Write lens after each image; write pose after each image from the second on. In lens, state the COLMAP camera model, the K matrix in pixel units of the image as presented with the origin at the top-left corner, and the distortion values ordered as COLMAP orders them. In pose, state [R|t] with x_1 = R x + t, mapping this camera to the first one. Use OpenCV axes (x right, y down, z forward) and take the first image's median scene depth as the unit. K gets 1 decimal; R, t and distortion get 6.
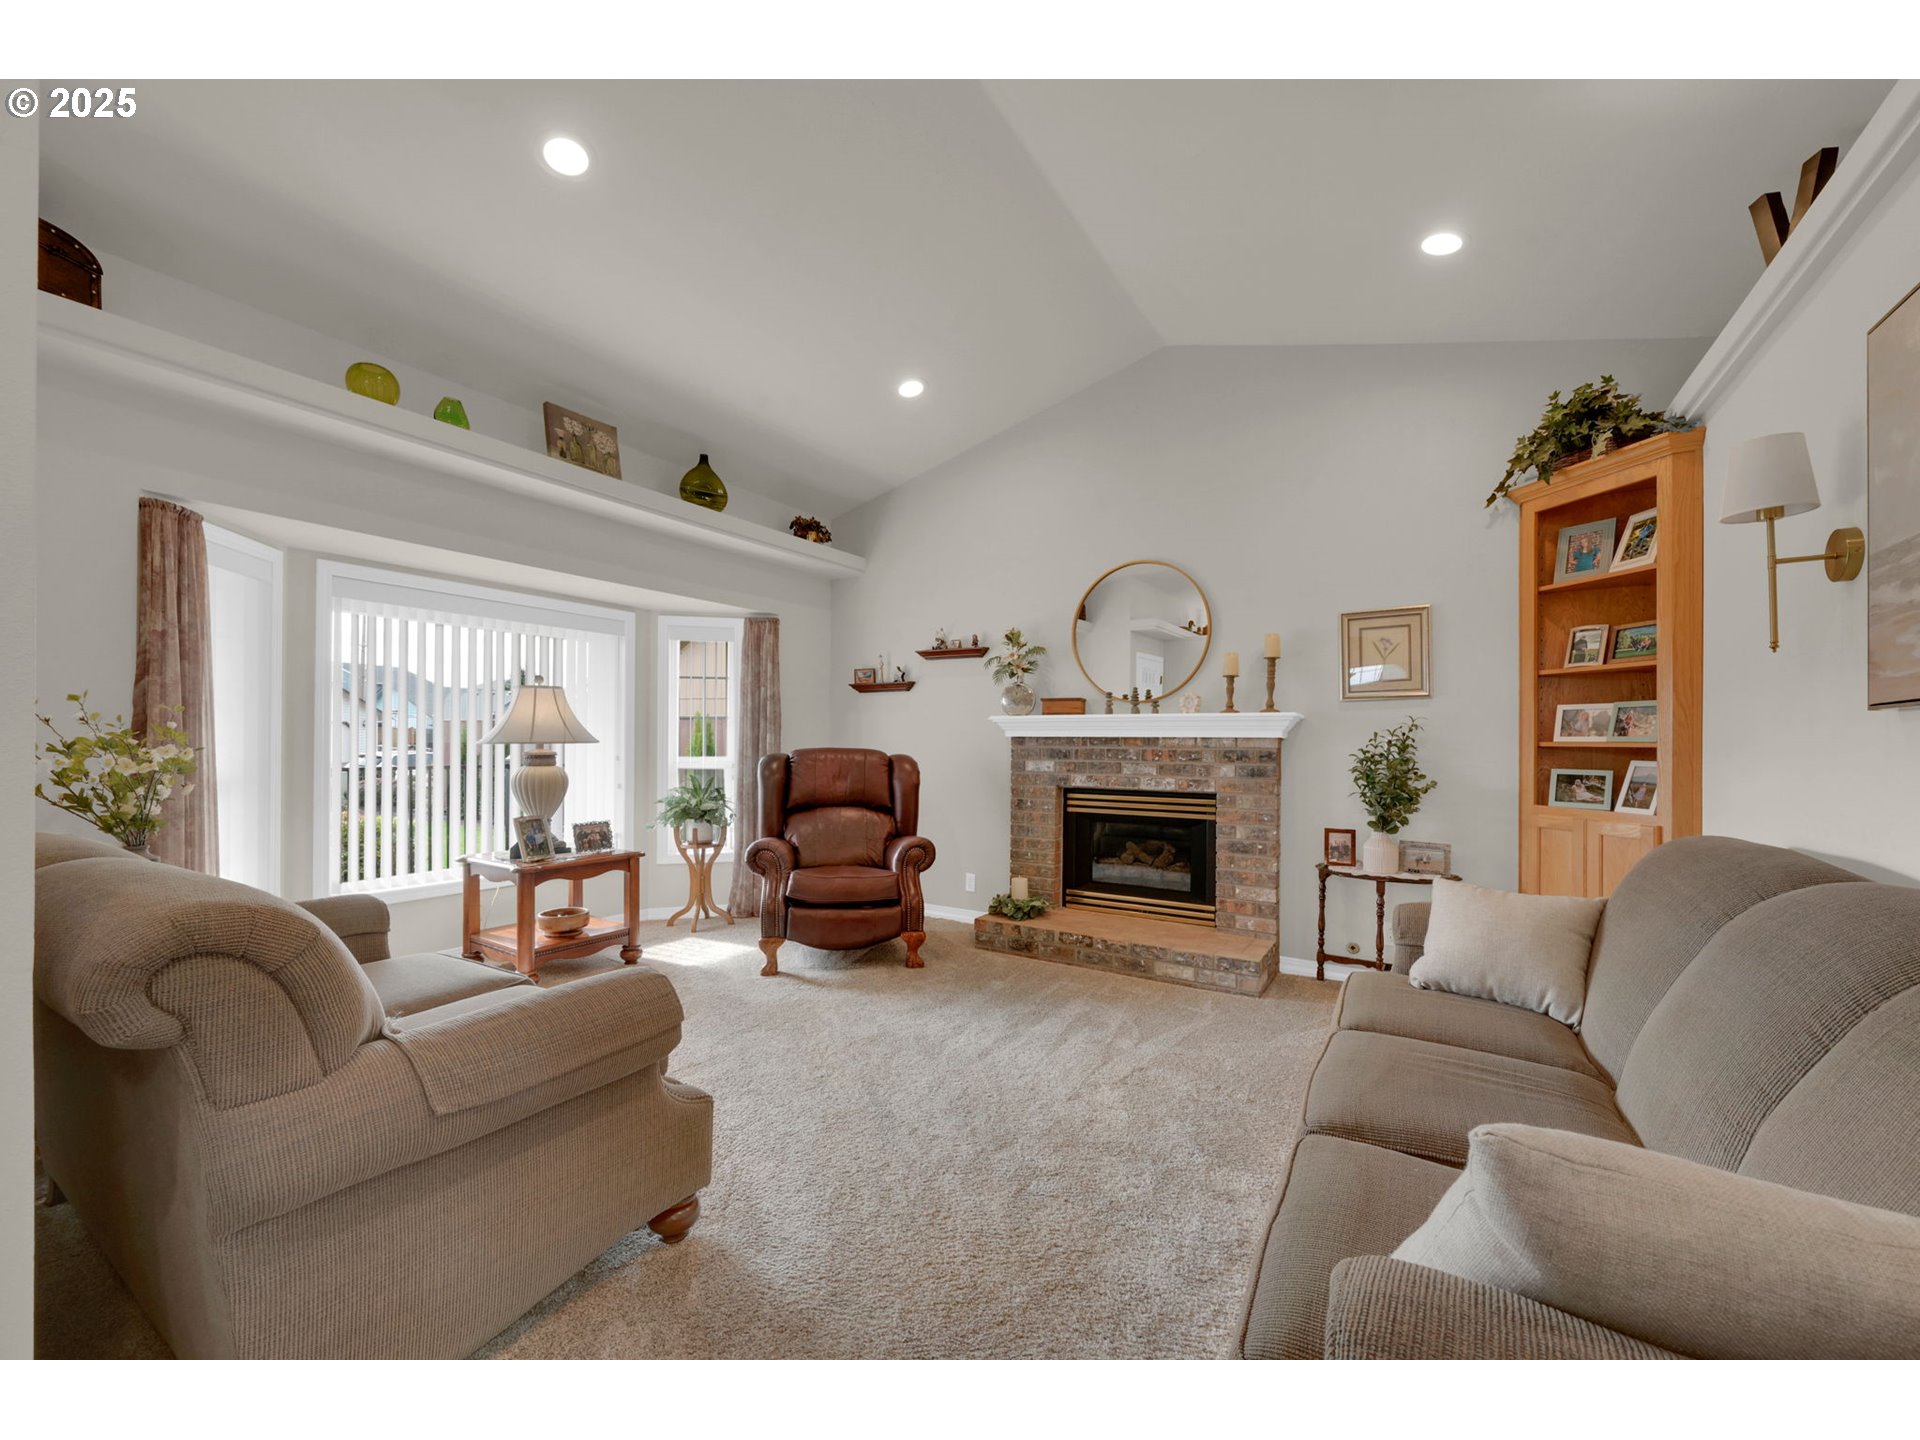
lens RADIAL K [[760.4, 0, 963.7], [0, 760.4, 732.7], [0, 0, 1]] dist [-0.000465, -0.001236]
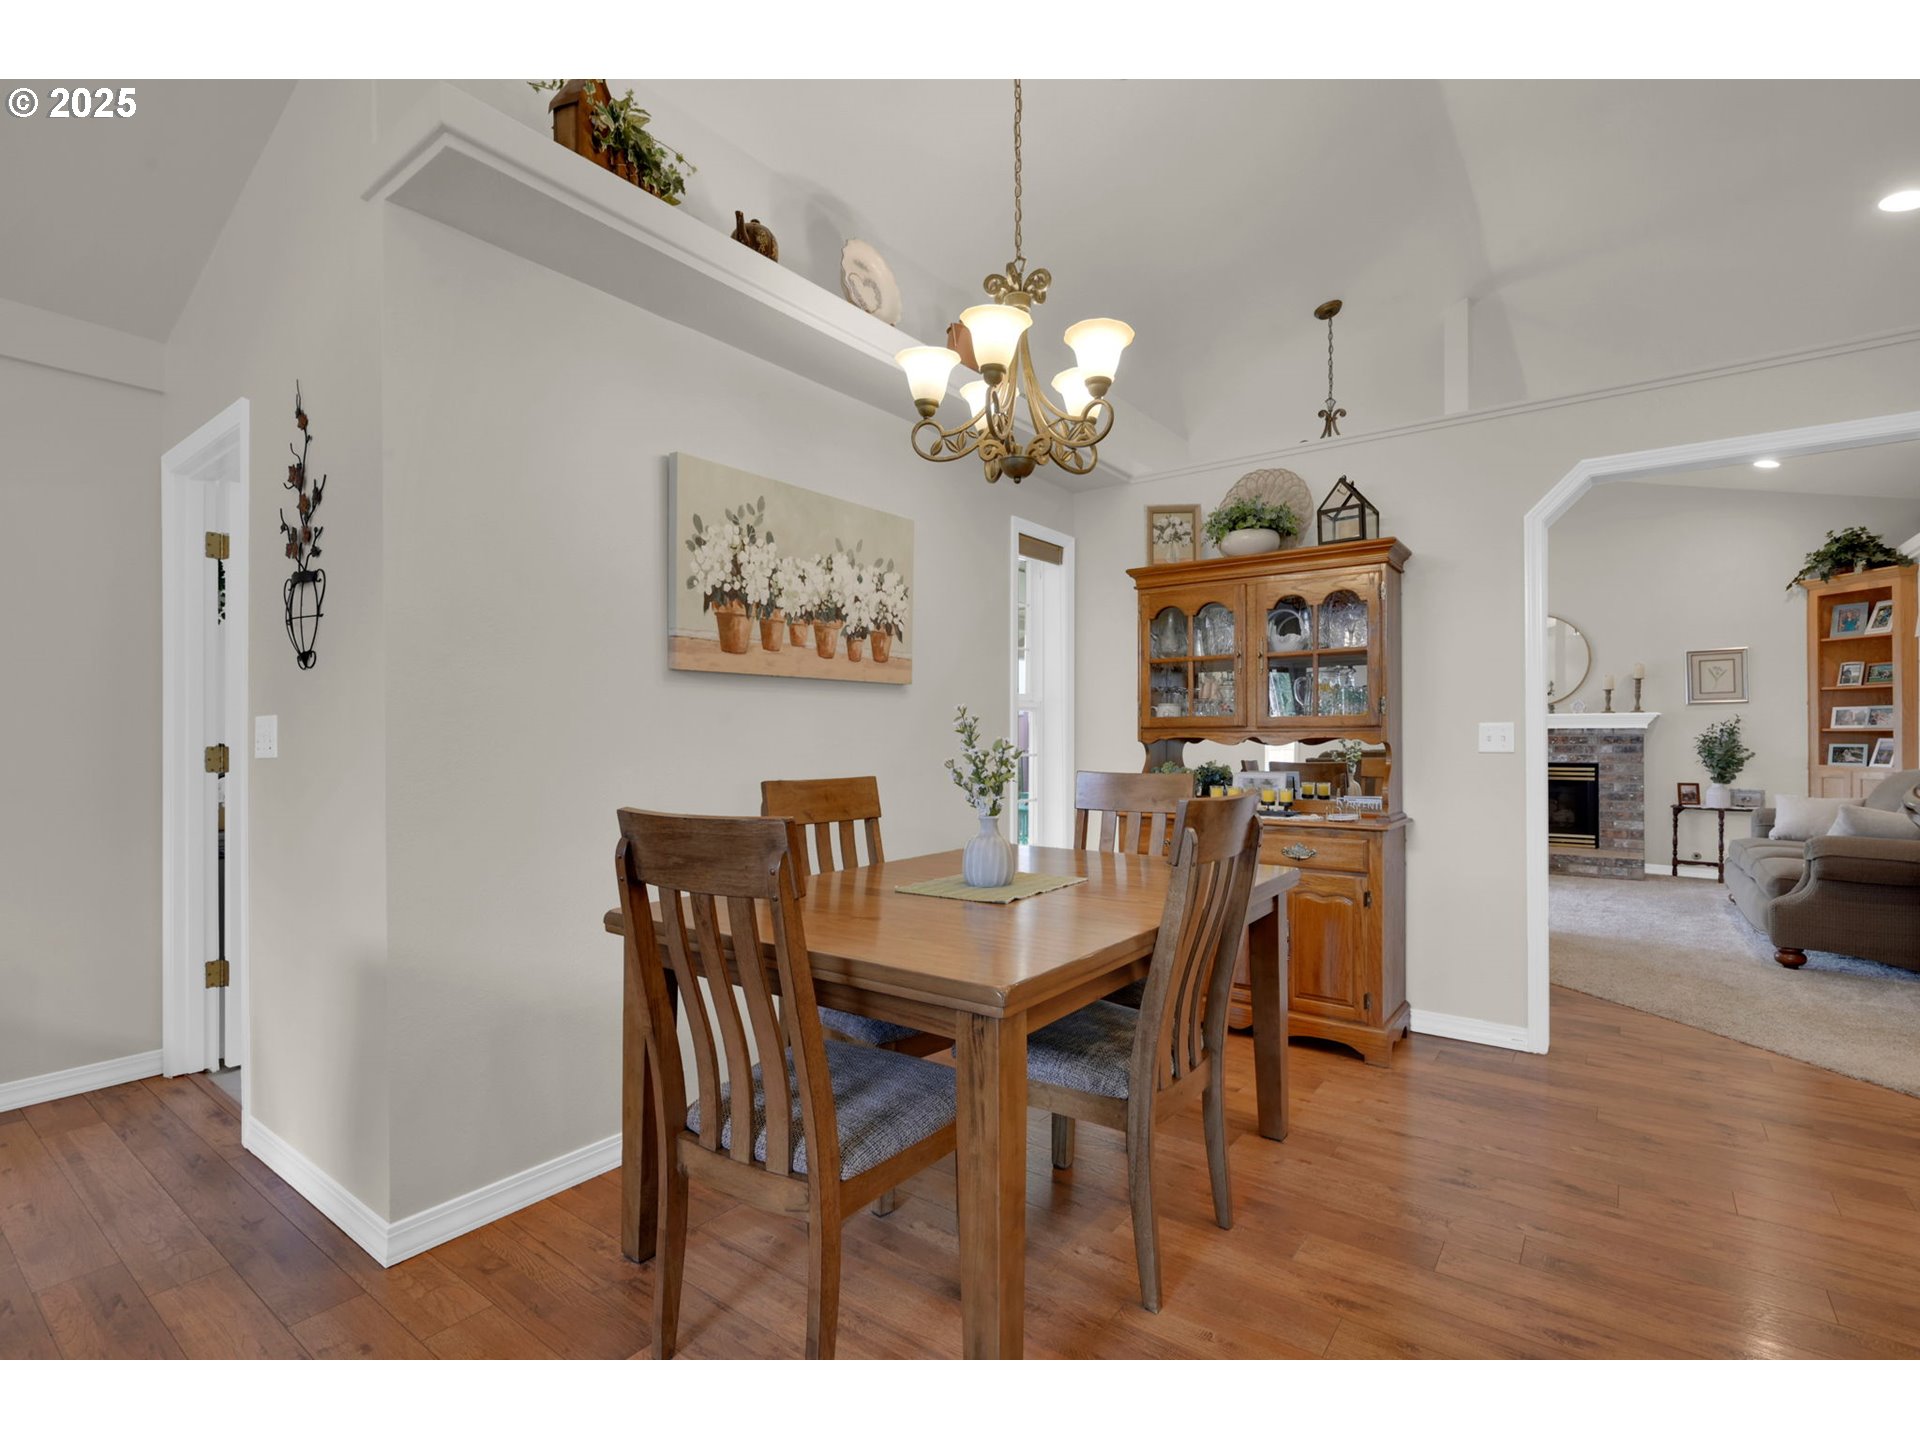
lens RADIAL K [[908.2, 0, 945.0], [0, 908.2, 730.5], [0, 0, 1]] dist [0.001393, -0.001488]
pose [[0.996361, -0.010976, -0.084520, -1.017580], [0.011228, 0.999934, 0.002512, -0.010981], [0.084487, -0.003451, 0.996419, -1.183721]]
